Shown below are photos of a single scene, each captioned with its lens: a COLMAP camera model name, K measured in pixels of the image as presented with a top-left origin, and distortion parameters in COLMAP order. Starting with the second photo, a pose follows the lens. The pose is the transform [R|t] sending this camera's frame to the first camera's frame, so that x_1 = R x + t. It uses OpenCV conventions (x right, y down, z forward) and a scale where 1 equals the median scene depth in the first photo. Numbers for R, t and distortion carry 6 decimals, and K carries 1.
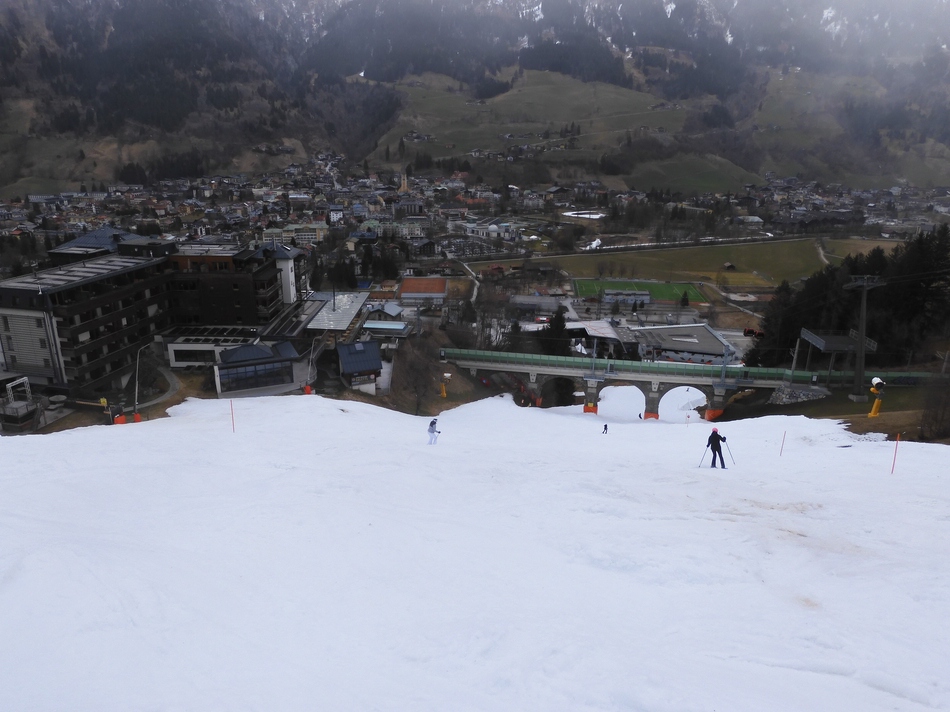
lens RADIAL K [[666.7, 0, 476.8], [0, 666.7, 354.5], [0, 0, 1]] dist [-0.005681, 0.005118]
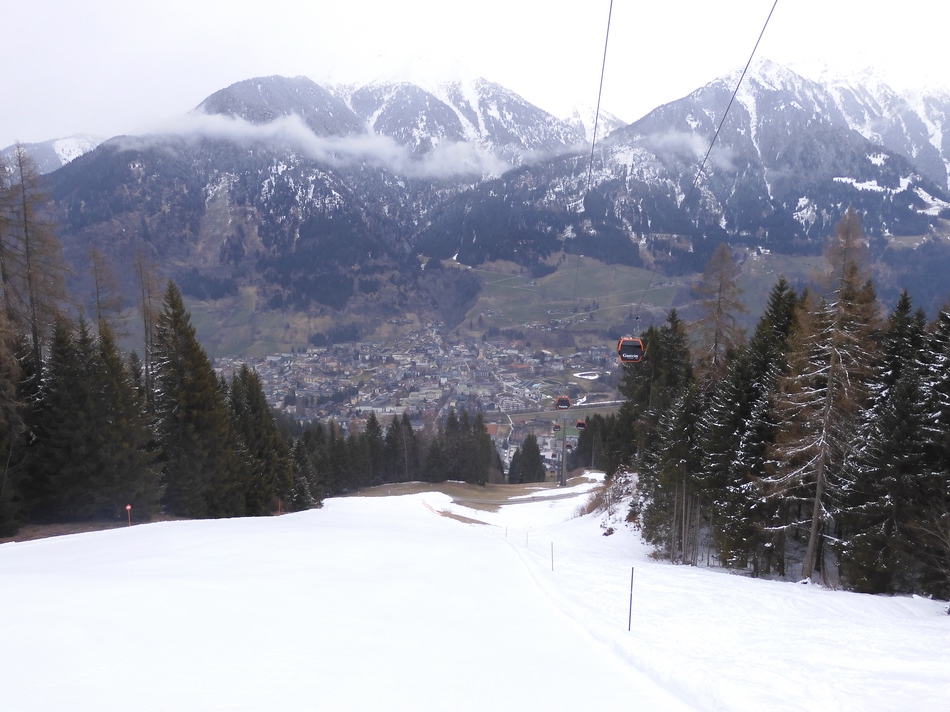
lens RADIAL K [[666.7, 0, 471.4], [0, 666.7, 354.1], [0, 0, 1]] dist [-0.005681, 0.005118]
pose [[0.992549, 0.014774, -0.120944, 0.057484], [-0.030673, 0.990952, -0.130669, -0.026038], [0.117919, 0.133405, 0.984021, -0.535578]]
